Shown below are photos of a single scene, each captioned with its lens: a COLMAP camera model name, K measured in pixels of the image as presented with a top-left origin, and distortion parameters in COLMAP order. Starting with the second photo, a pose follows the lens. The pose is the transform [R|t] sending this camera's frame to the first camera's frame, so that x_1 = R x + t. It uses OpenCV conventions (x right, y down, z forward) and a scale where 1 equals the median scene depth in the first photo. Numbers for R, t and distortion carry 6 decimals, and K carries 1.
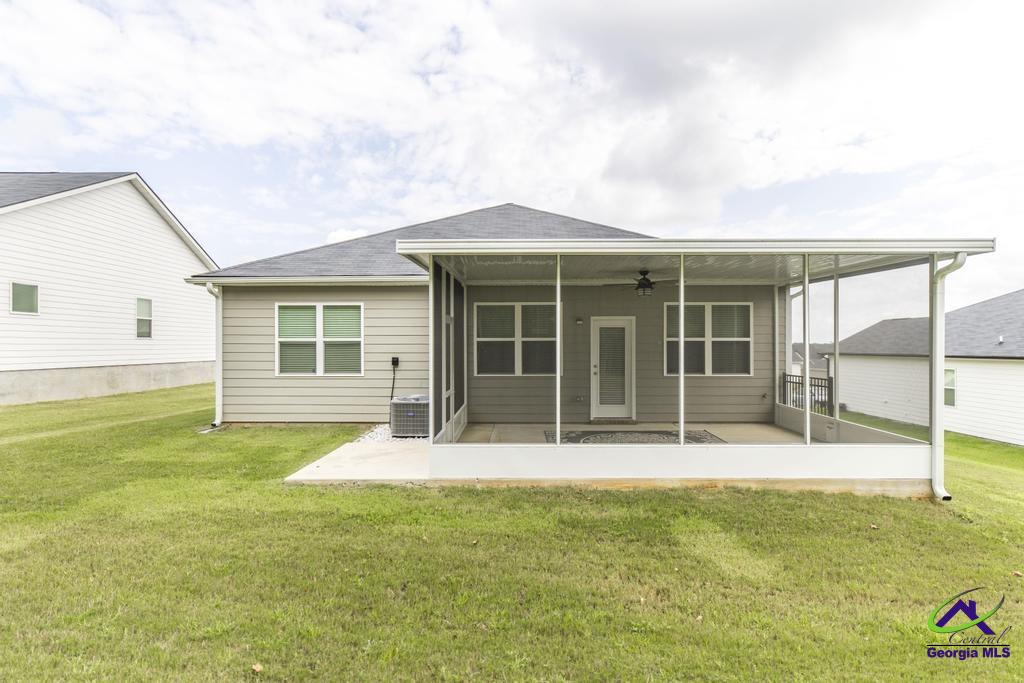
lens RADIAL K [[559.7, 0, 511.8], [0, 559.7, 350.9], [0, 0, 1]] dist [0.020858, -0.001251]
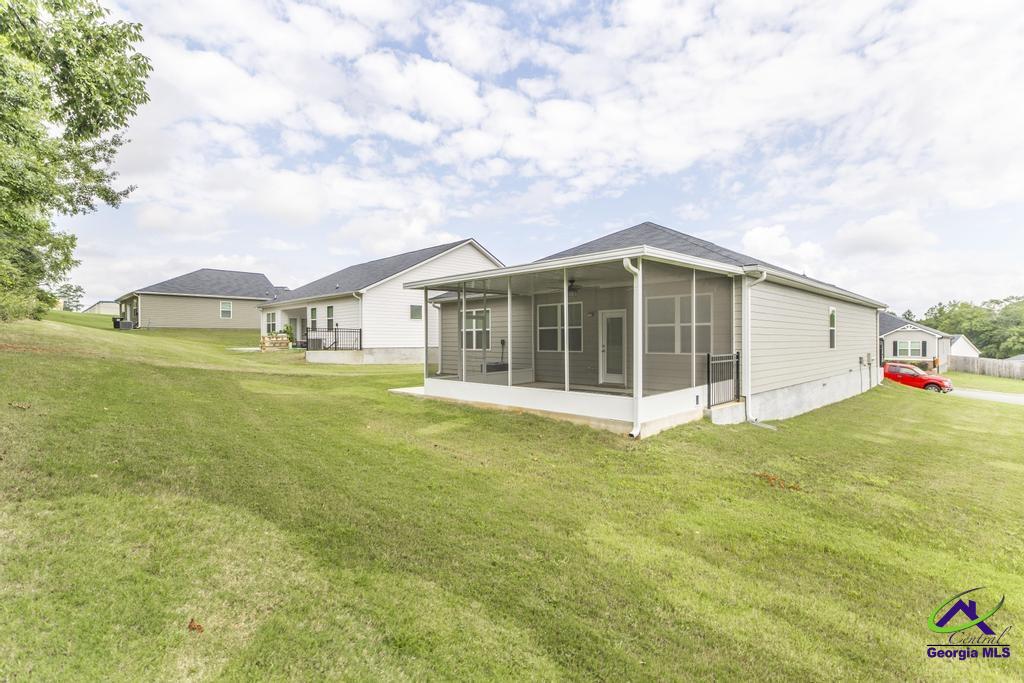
lens RADIAL K [[501.4, 0, 513.6], [0, 501.4, 335.7], [0, 0, 1]] dist [0.011918, 0.001754]
pose [[0.714240, -0.008879, -0.699845, 0.785531], [-0.001752, 0.999894, -0.014473, 0.018901], [0.699899, 0.011563, 0.714149, -0.047478]]
